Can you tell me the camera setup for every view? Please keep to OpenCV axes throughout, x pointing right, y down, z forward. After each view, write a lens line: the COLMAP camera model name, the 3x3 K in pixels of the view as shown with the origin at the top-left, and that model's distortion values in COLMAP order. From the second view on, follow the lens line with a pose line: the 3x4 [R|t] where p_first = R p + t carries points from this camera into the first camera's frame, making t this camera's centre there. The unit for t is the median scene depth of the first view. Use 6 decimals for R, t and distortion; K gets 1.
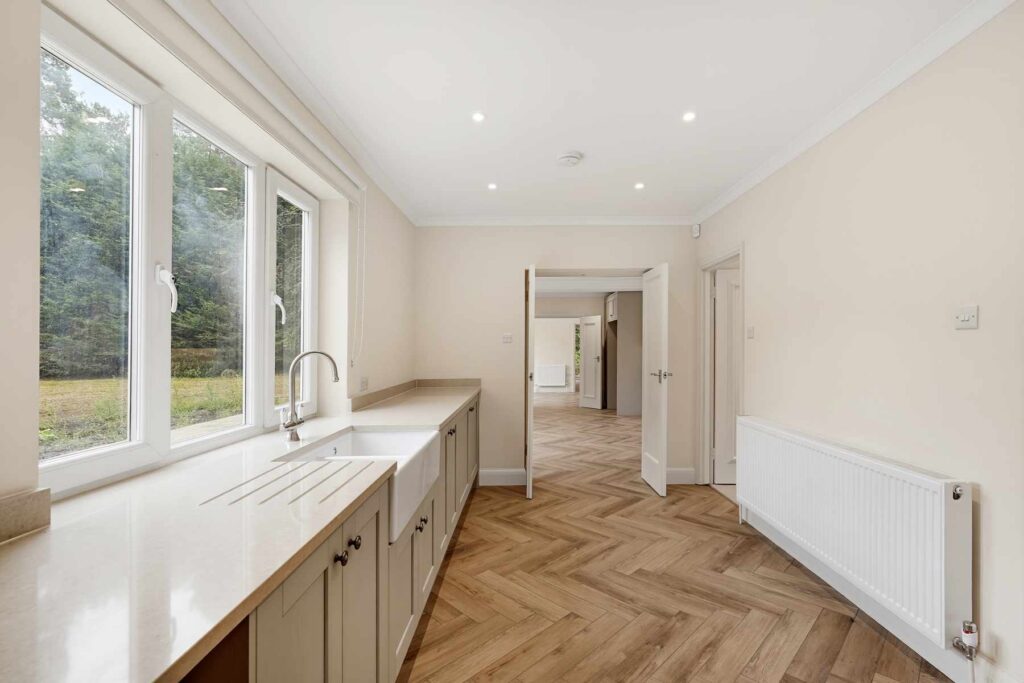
lens RADIAL K [[449.5, 0, 512.0], [0, 449.5, 341.5], [0, 0, 1]] dist [-0.001088, 0.000255]
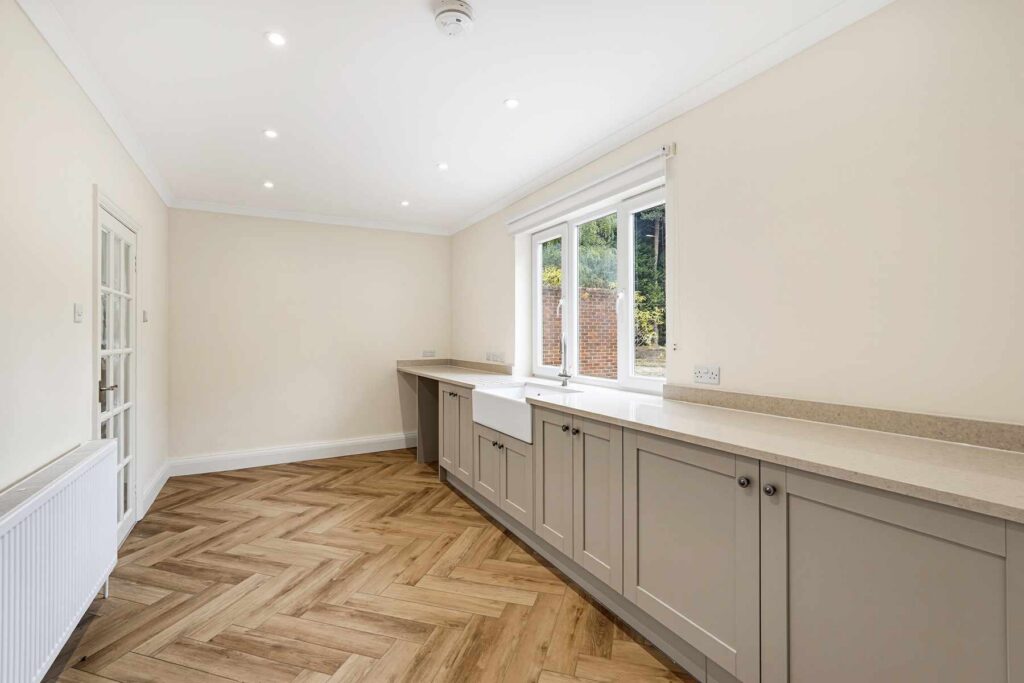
lens RADIAL K [[449.5, 0, 512.0], [0, 449.5, 341.5], [0, 0, 1]] dist [-0.001088, 0.000255]
pose [[-0.858425, 0.021031, -0.512507, 0.442203], [0.021067, 0.999762, 0.005739, 0.035374], [0.512506, -0.005871, -0.858664, 1.939756]]
